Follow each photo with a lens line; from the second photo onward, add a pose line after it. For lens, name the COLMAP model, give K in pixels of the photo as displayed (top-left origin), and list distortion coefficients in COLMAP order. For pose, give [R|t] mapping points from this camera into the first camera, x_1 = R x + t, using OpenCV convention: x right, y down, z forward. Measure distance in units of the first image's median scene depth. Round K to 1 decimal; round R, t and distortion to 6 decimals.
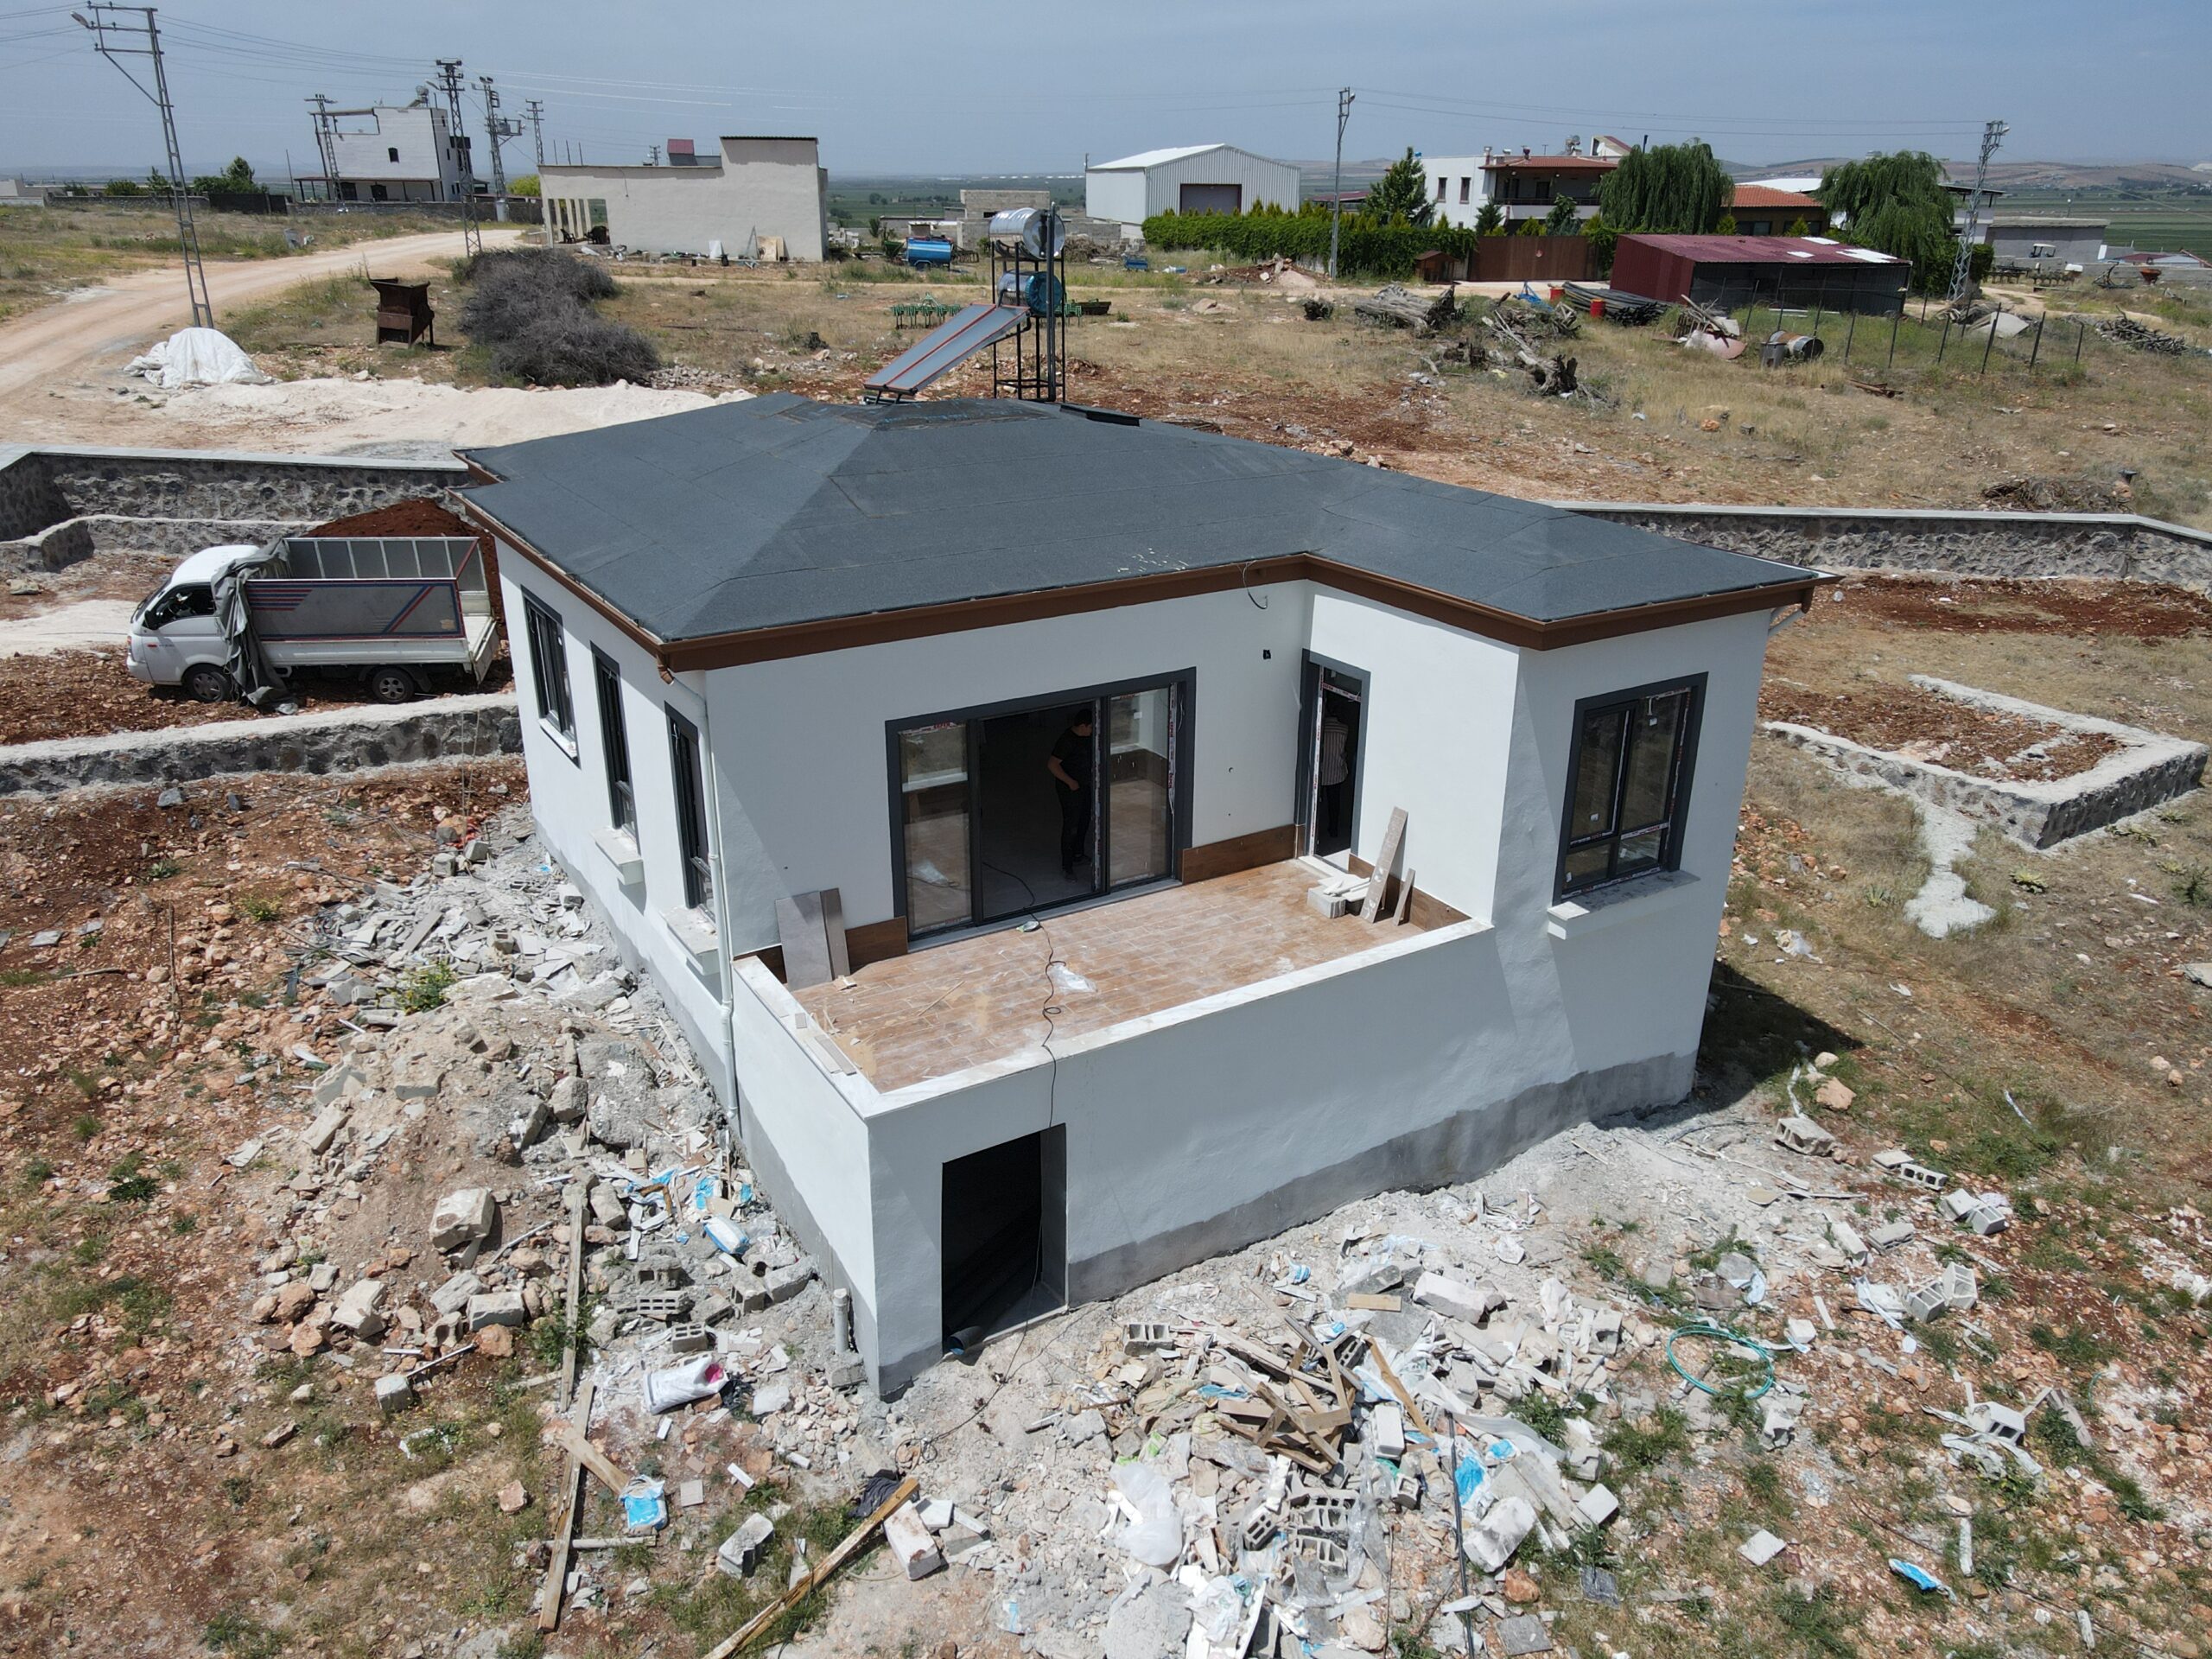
lens RADIAL K [[1617.9, 0, 1105.7], [0, 1617.9, 834.3], [0, 0, 1]] dist [0.023323, -0.003598]
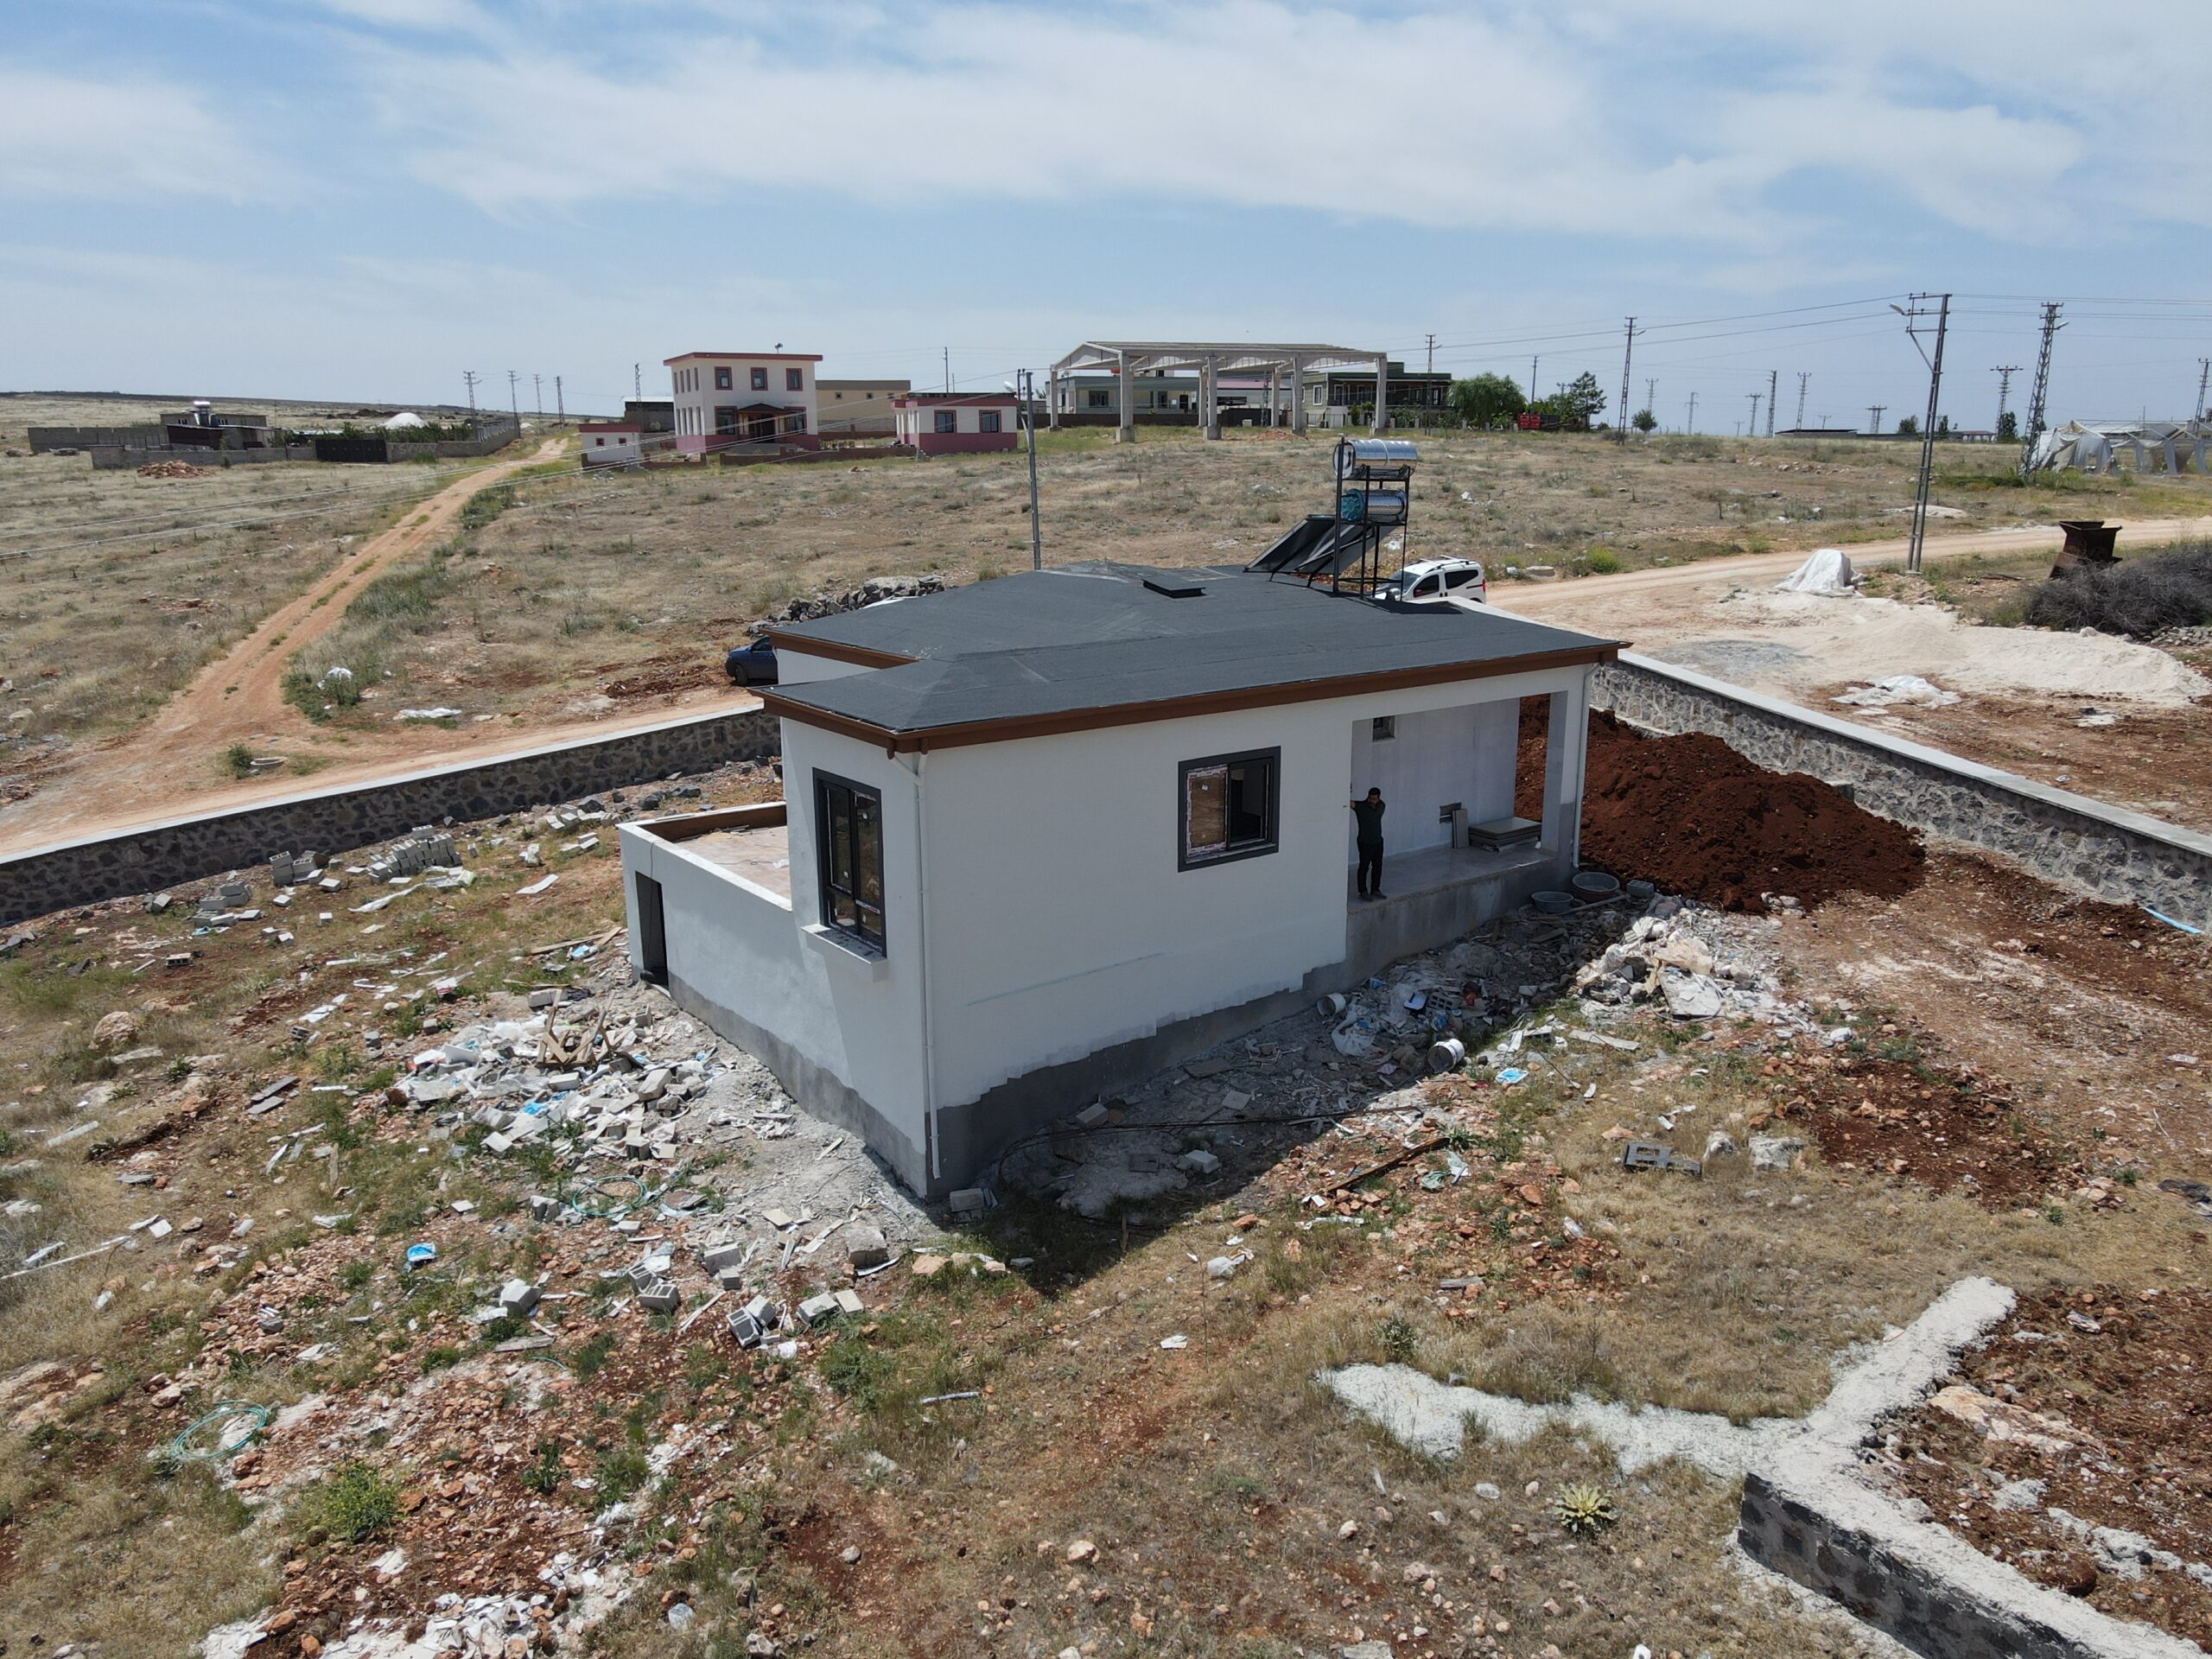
lens RADIAL K [[1617.9, 0, 1105.7], [0, 1617.9, 834.3], [0, 0, 1]] dist [0.023323, -0.003598]
pose [[0.088392, 0.229332, -0.969327, 1.623137], [-0.368044, 0.911791, 0.182158, -0.365331], [0.925598, 0.340653, 0.164999, 0.992533]]
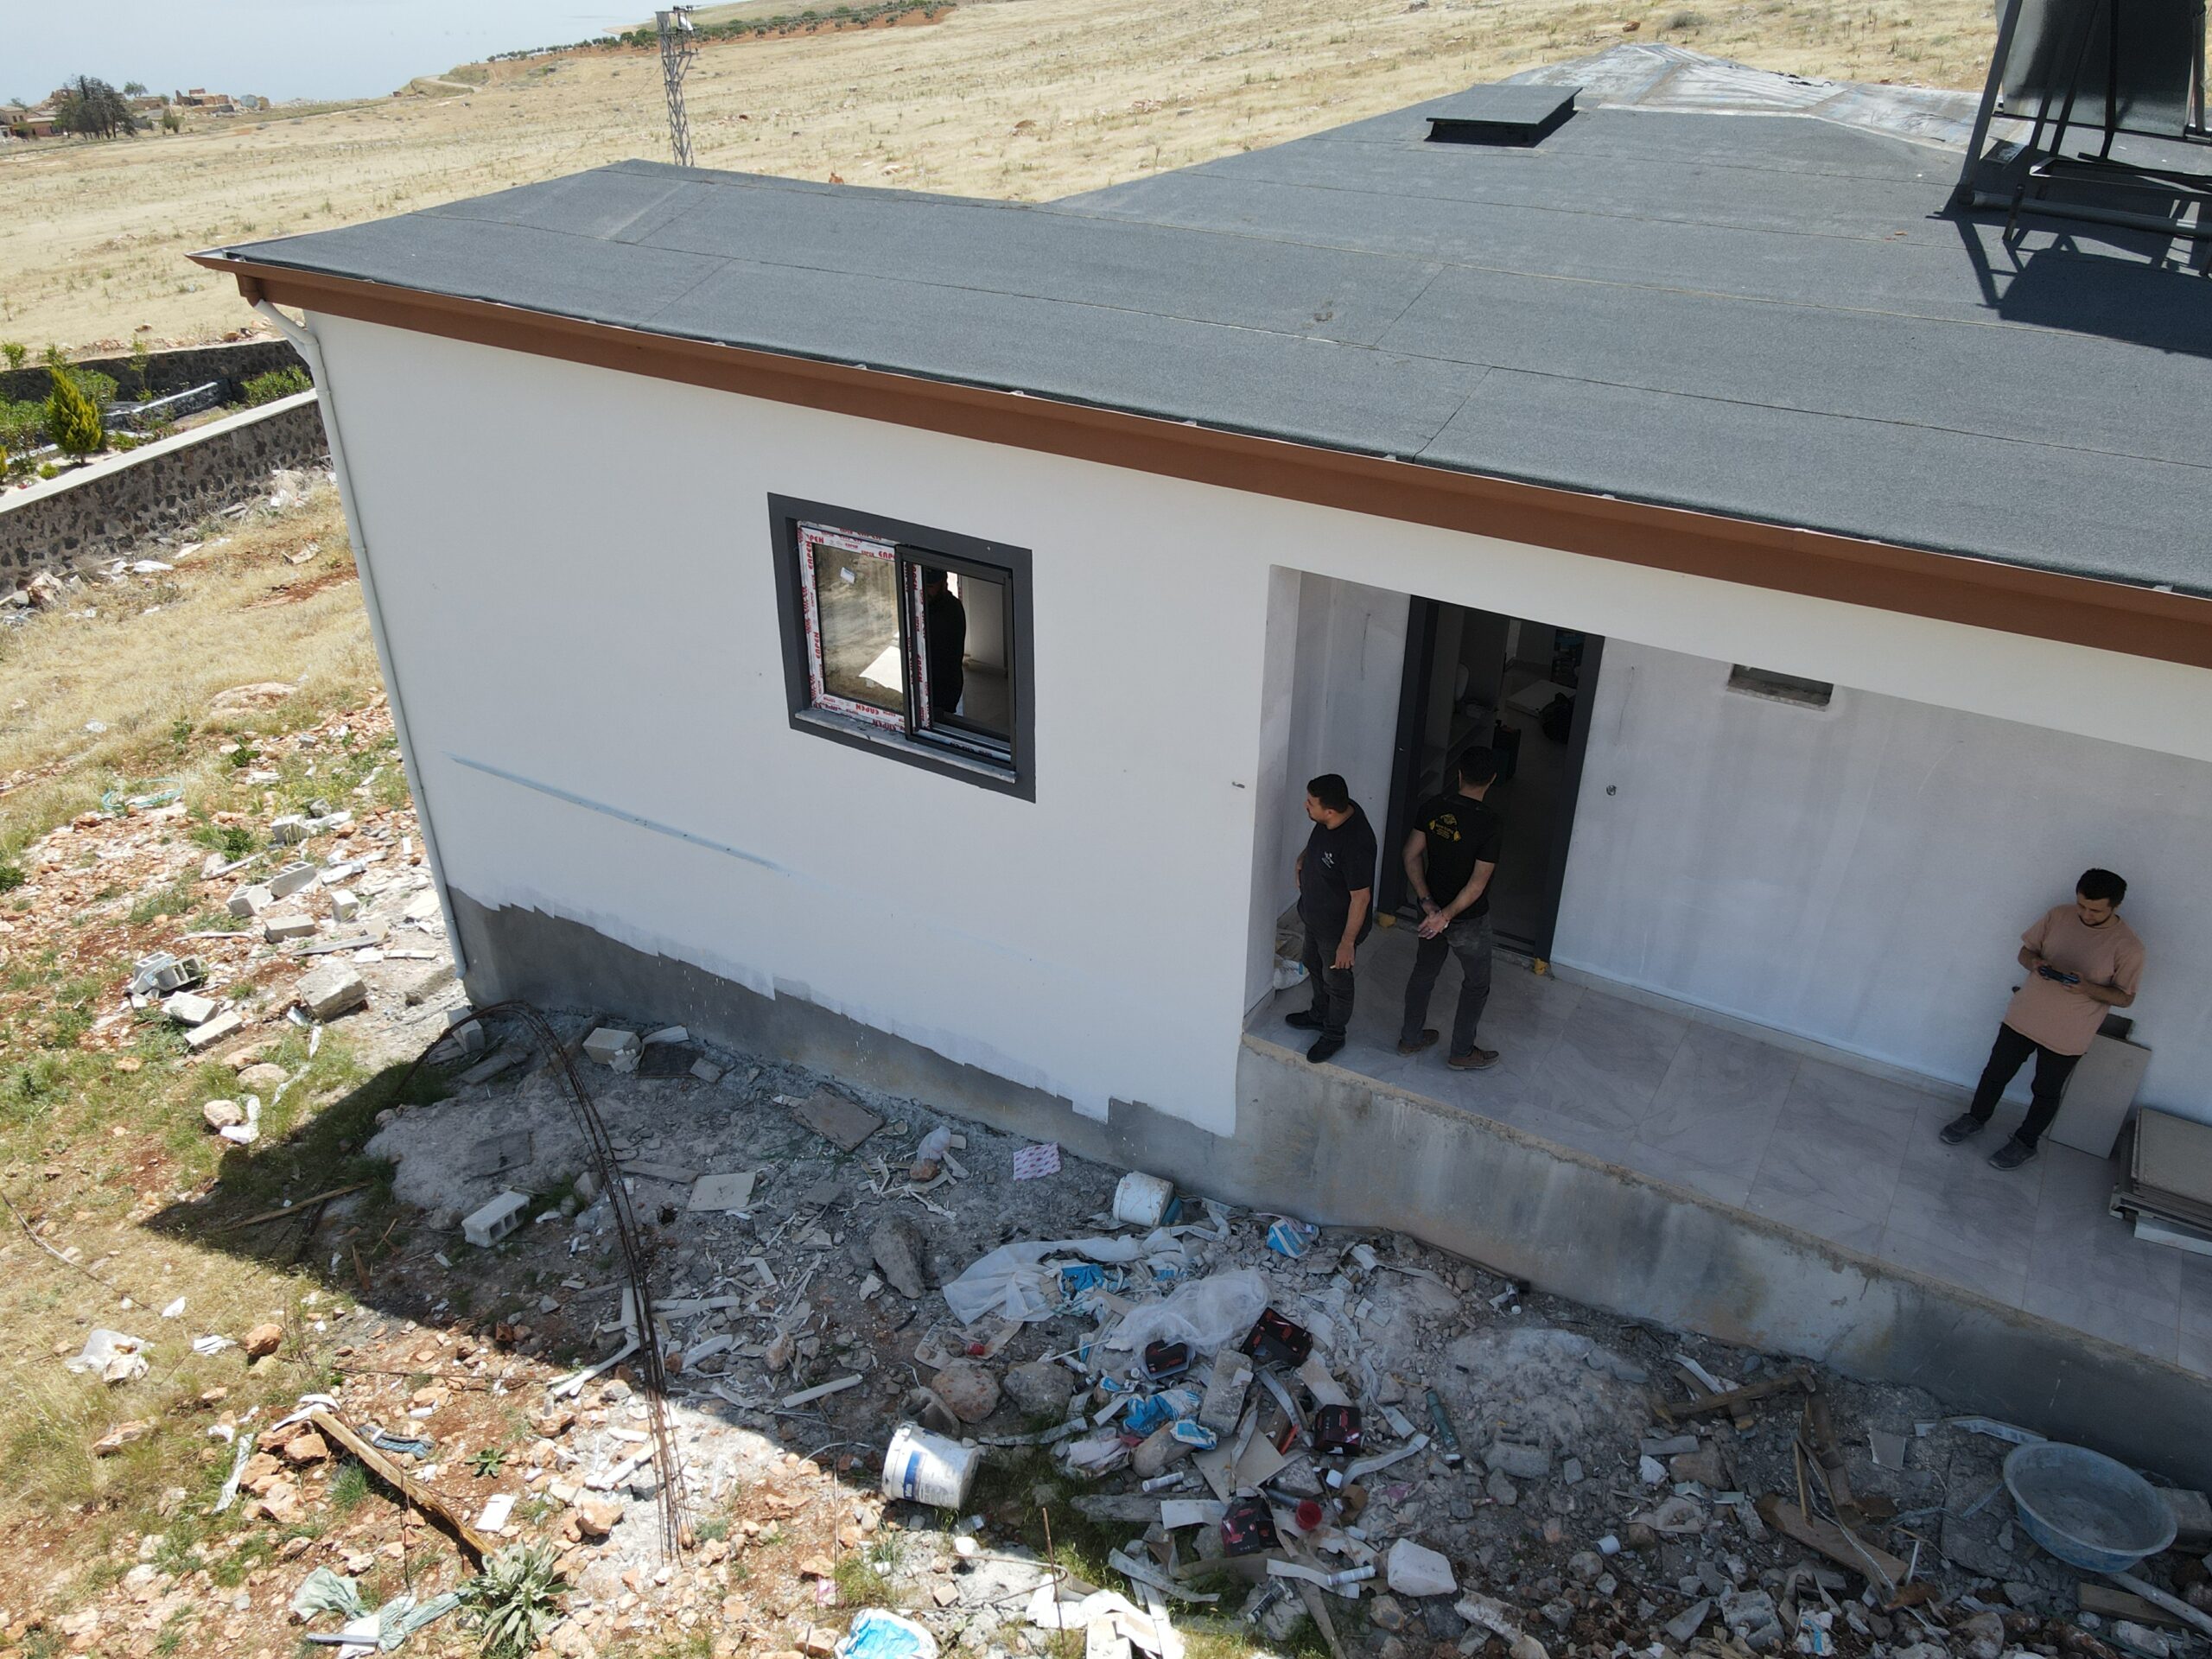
lens RADIAL K [[1617.9, 0, 1105.7], [0, 1617.9, 834.3], [0, 0, 1]] dist [0.023323, -0.003598]
pose [[-0.892933, 0.212561, -0.396849, 0.442399], [-0.178971, 0.641254, 0.746166, -0.583555], [0.413086, 0.737300, -0.534554, 1.720346]]
